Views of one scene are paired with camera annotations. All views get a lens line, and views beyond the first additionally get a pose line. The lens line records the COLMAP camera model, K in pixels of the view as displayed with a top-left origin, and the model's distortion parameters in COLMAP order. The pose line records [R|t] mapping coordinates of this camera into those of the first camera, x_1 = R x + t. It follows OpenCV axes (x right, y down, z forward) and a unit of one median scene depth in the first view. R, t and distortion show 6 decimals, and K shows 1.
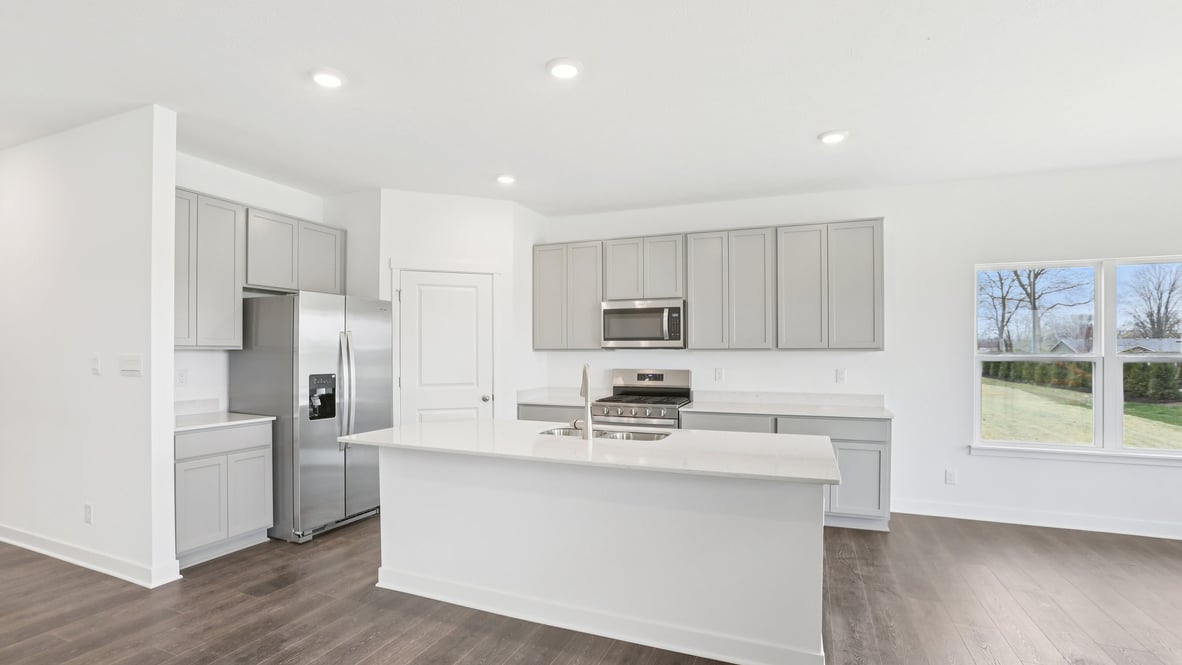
lens RADIAL K [[543.3, 0, 582.7], [0, 543.3, 341.0], [0, 0, 1]] dist [-0.078563, 0.040038]
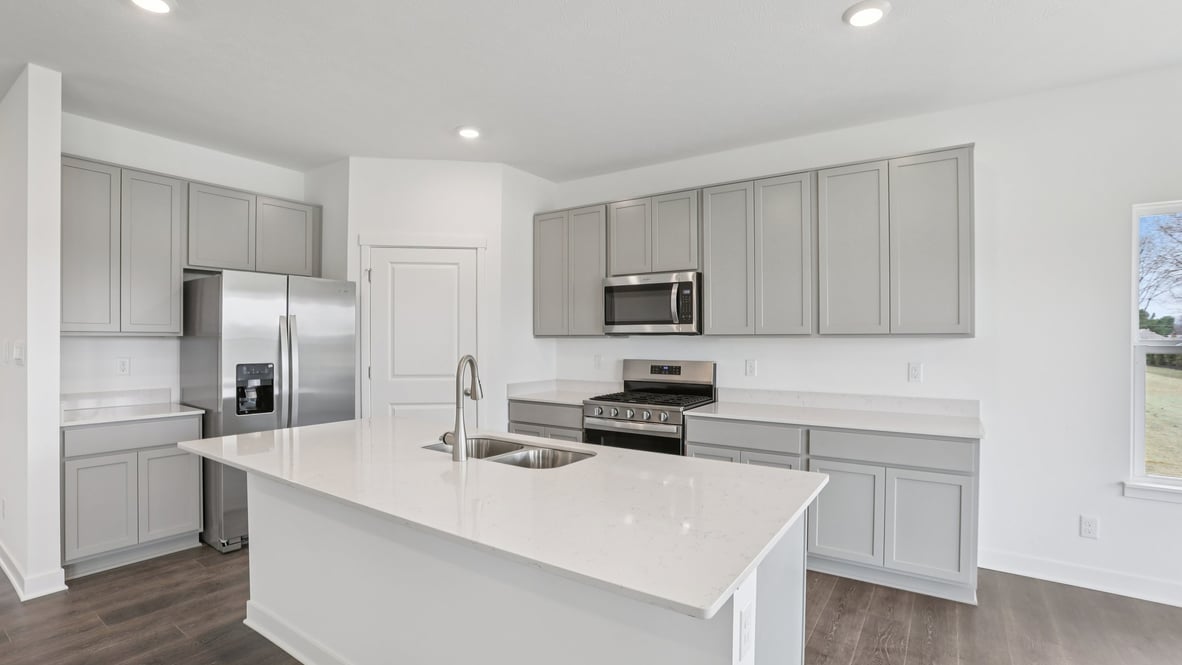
lens RADIAL K [[536.5, 0, 587.0], [0, 536.5, 332.0], [0, 0, 1]] dist [-0.069388, 0.025929]
pose [[0.978006, -0.002301, -0.208565, 0.204094], [0.003847, 0.999968, 0.007005, 0.004491], [0.208543, -0.007653, 0.977983, 0.225113]]
